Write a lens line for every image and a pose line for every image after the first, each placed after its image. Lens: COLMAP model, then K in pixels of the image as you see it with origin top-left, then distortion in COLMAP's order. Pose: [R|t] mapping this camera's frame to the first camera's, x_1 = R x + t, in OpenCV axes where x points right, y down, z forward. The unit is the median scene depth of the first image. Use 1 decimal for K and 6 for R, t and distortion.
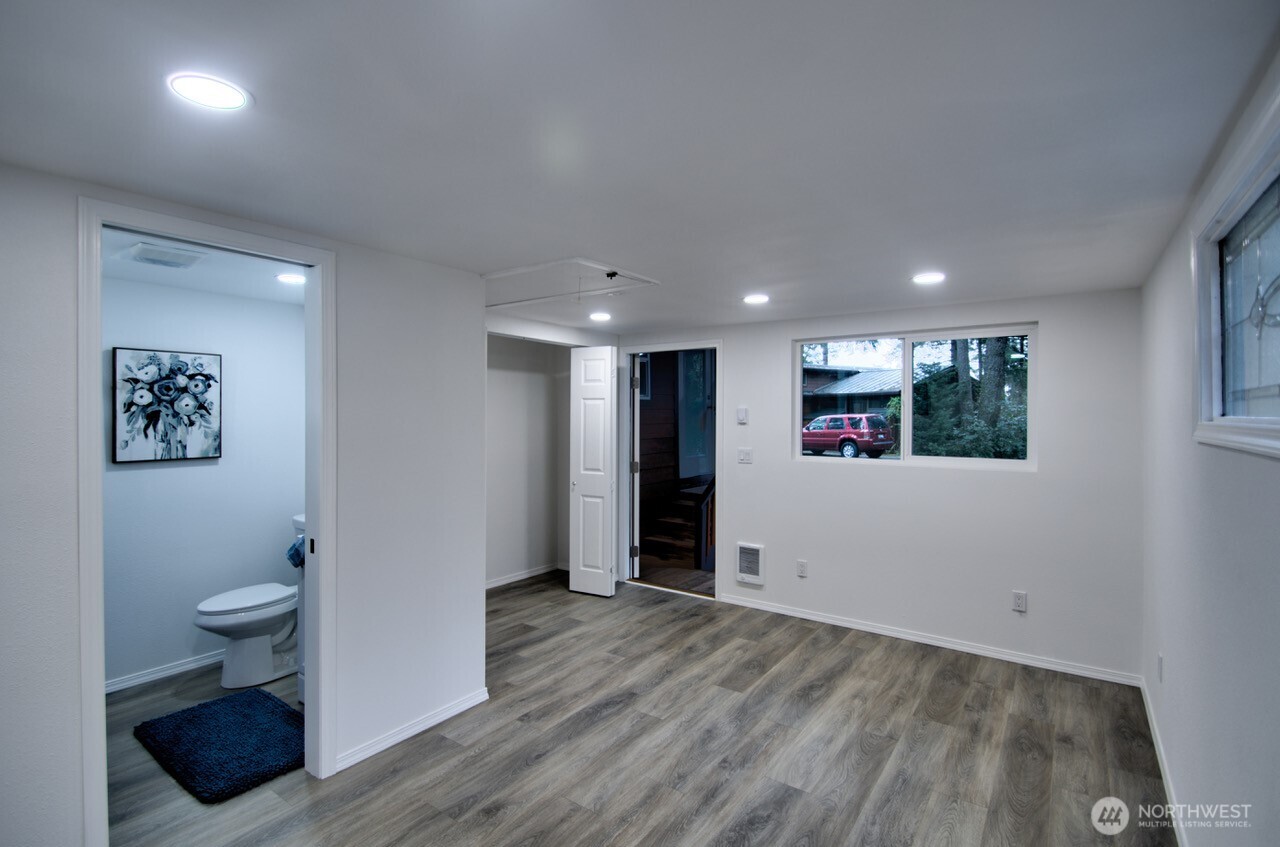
lens RADIAL K [[598.0, 0, 638.0], [0, 598.0, 420.2], [0, 0, 1]] dist [-0.026729, -0.001065]
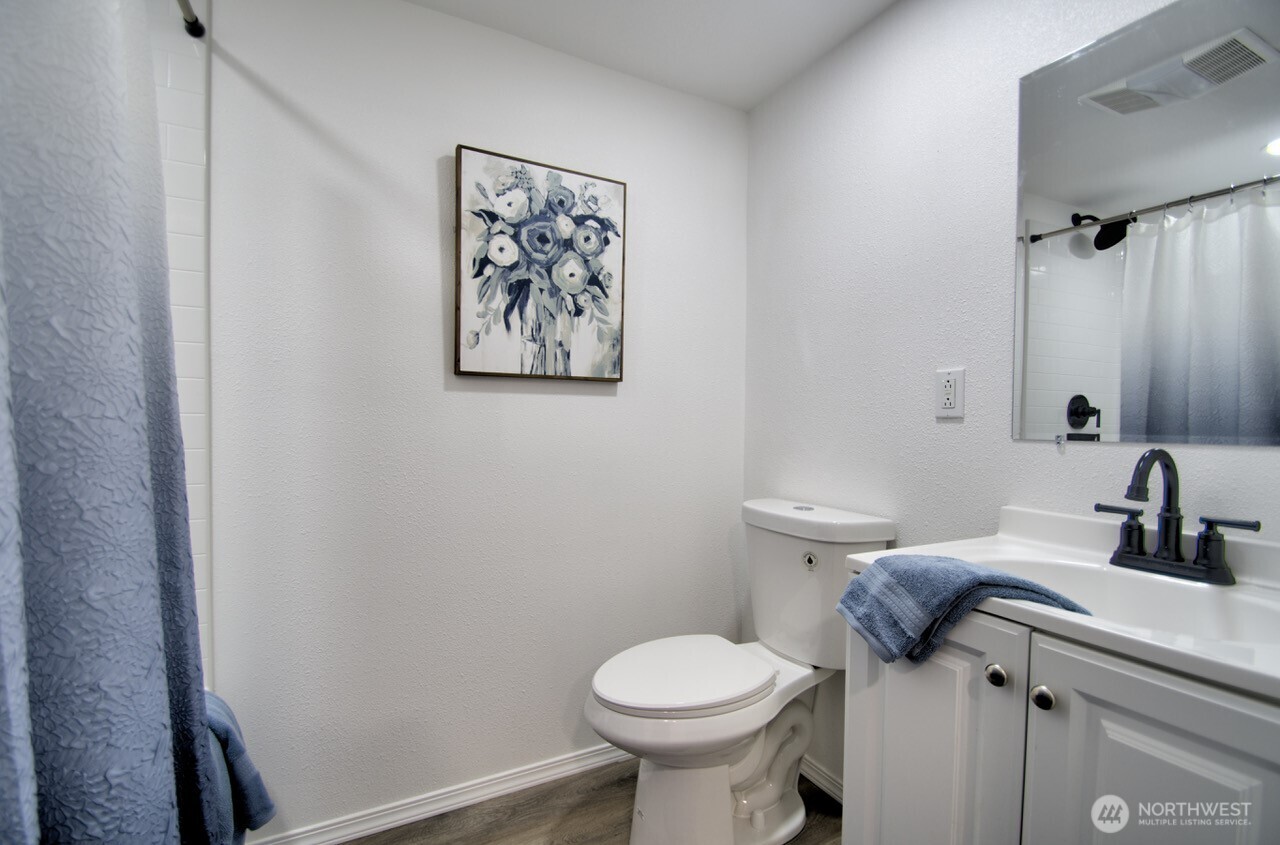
lens RADIAL K [[598.0, 0, 641.7], [0, 598.0, 424.3], [0, 0, 1]] dist [-0.026729, -0.001065]
pose [[0.889844, 0.013605, -0.456062, -0.480443], [-0.009928, 0.999896, 0.010458, 0.103876], [0.456157, -0.004779, 0.889886, 0.570593]]
